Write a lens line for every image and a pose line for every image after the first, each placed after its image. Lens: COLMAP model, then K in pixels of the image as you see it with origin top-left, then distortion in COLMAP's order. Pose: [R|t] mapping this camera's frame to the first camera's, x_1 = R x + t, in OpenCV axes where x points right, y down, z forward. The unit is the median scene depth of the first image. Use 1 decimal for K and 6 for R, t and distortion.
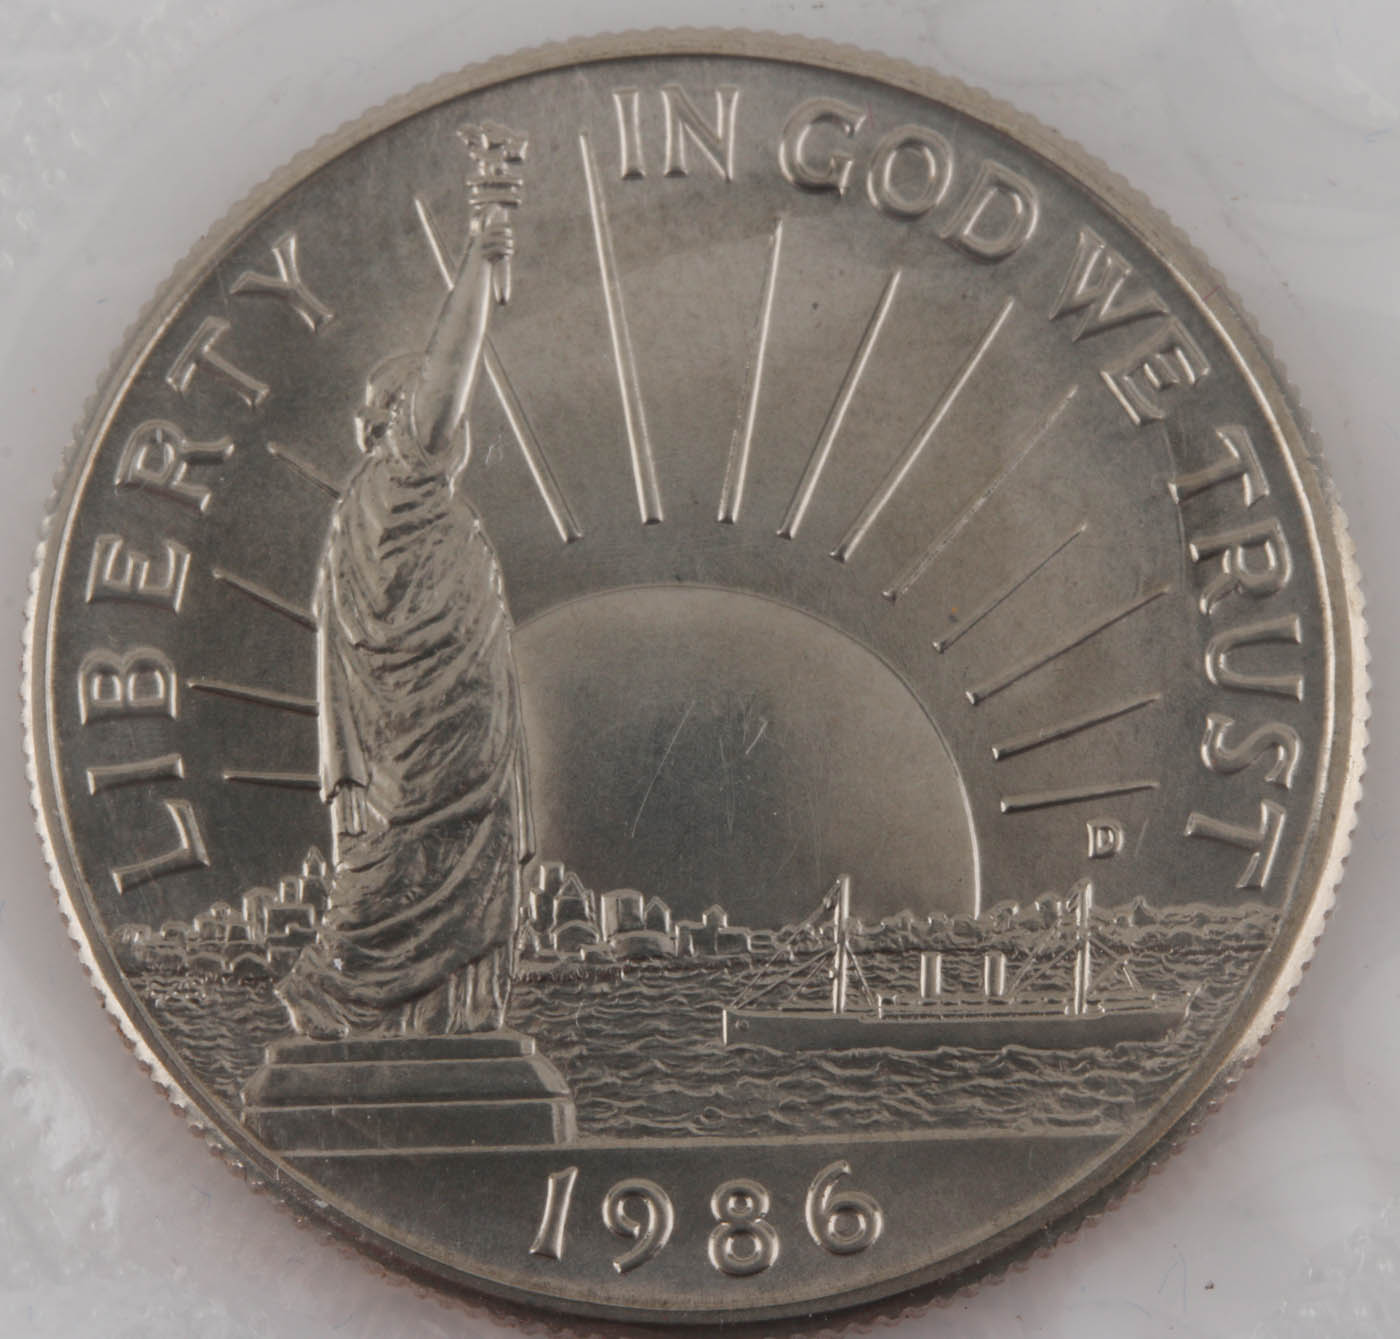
lens RADIAL K [[3917.6, 0, 698.5], [0, 3917.6, 668.6], [0, 0, 1]] dist [0.102270, 0.000000]
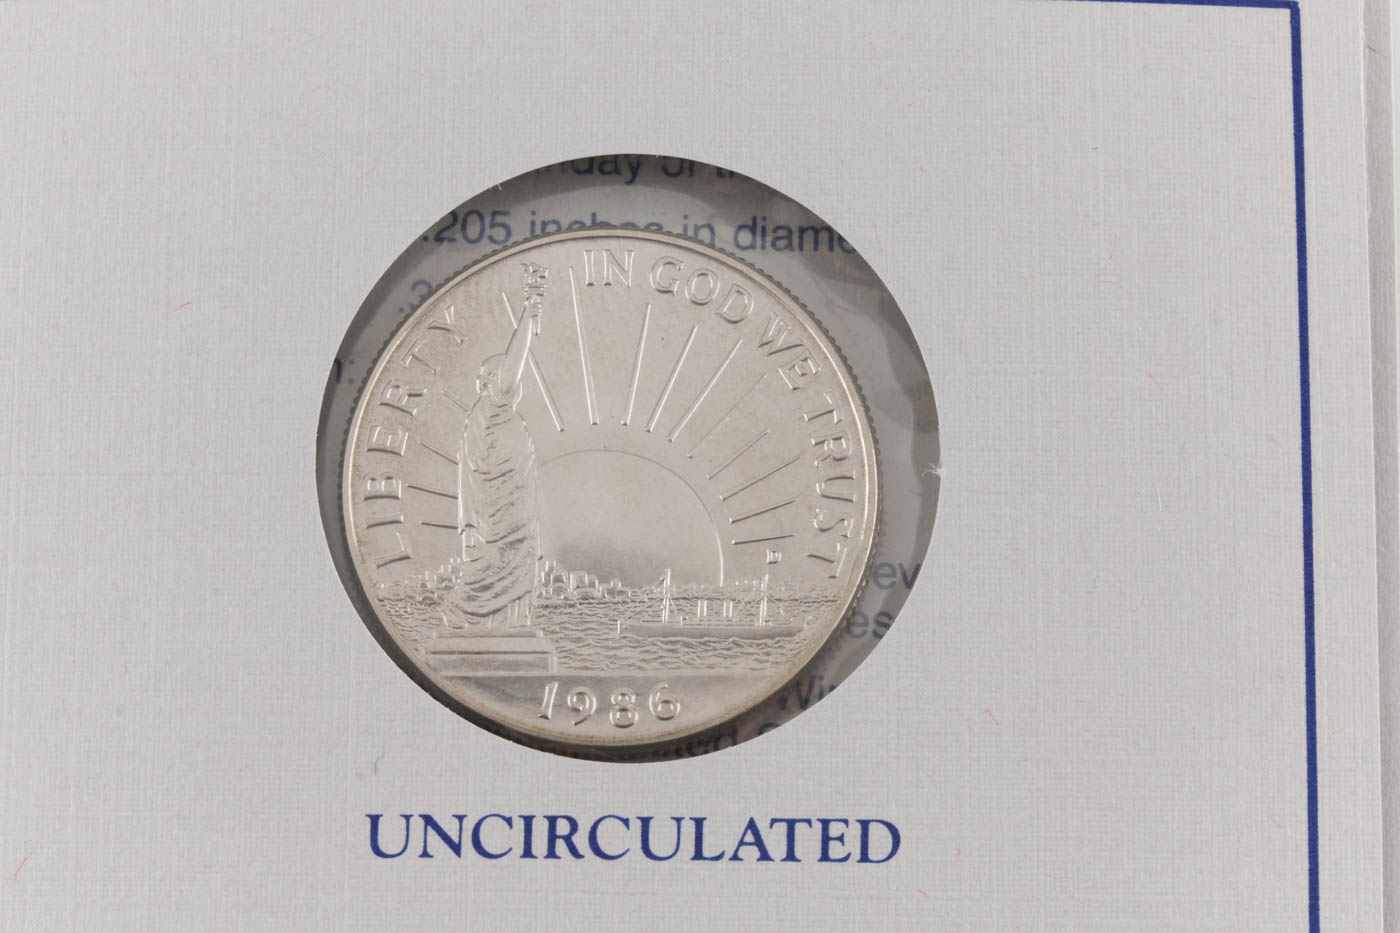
lens RADIAL K [[3864.3, 0, 702.4], [0, 3864.3, 465.7], [0, 0, 1]] dist [0.491535, 0.000000]
pose [[0.999559, 0.026138, 0.014126, 0.022434], [-0.026913, 0.997966, 0.057790, -0.154350], [-0.012587, -0.058145, 0.998229, -1.445342]]
